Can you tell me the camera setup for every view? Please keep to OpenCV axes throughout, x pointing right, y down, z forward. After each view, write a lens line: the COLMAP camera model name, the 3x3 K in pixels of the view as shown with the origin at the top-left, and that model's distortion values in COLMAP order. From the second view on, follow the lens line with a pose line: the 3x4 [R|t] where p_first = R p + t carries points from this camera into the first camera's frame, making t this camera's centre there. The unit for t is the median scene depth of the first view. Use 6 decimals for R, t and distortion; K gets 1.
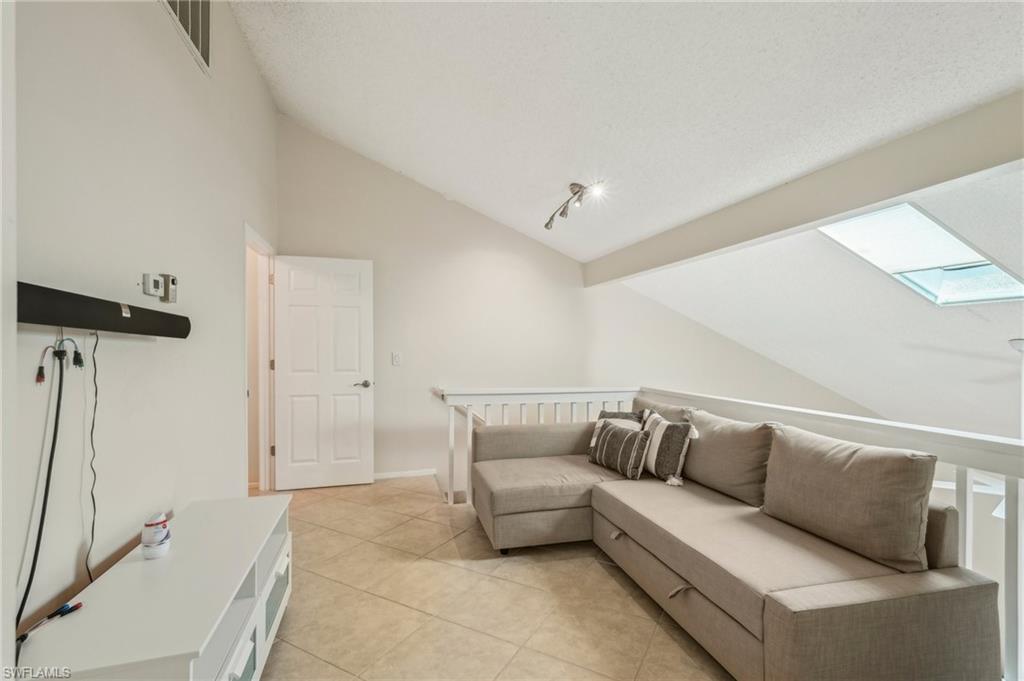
lens RADIAL K [[447.3, 0, 520.5], [0, 447.3, 347.1], [0, 0, 1]] dist [-0.004841, 0.002046]
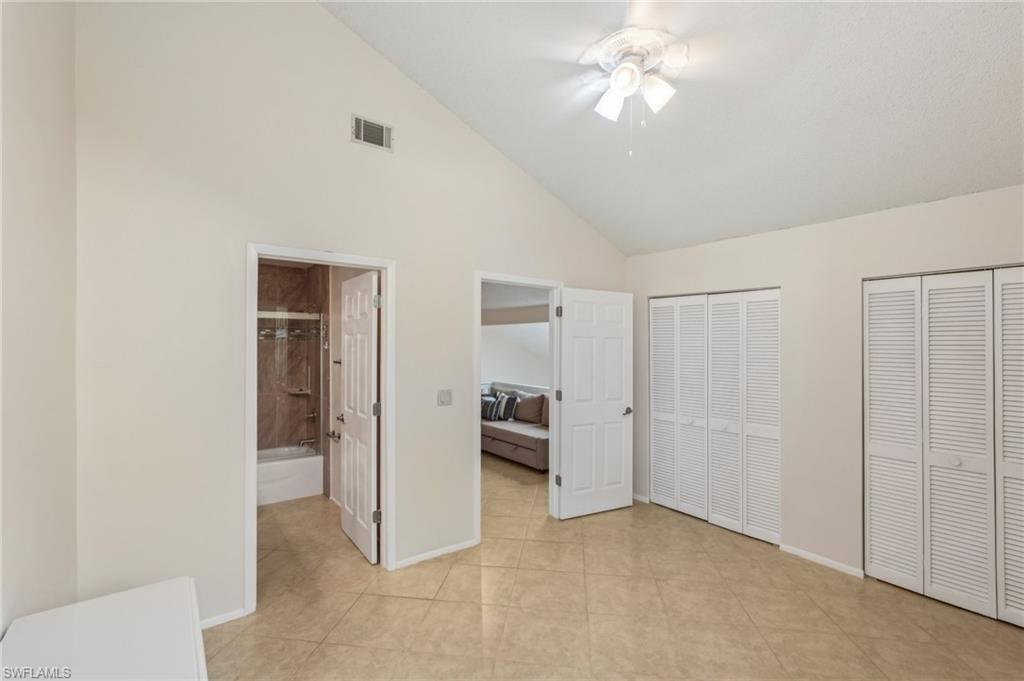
lens RADIAL K [[447.3, 0, 519.0], [0, 447.3, 335.7], [0, 0, 1]] dist [-0.004841, 0.002046]
pose [[0.929081, -0.003675, 0.369858, -0.514410], [0.005106, 0.999983, -0.002889, -0.154196], [-0.369841, 0.004573, 0.929084, -1.284961]]
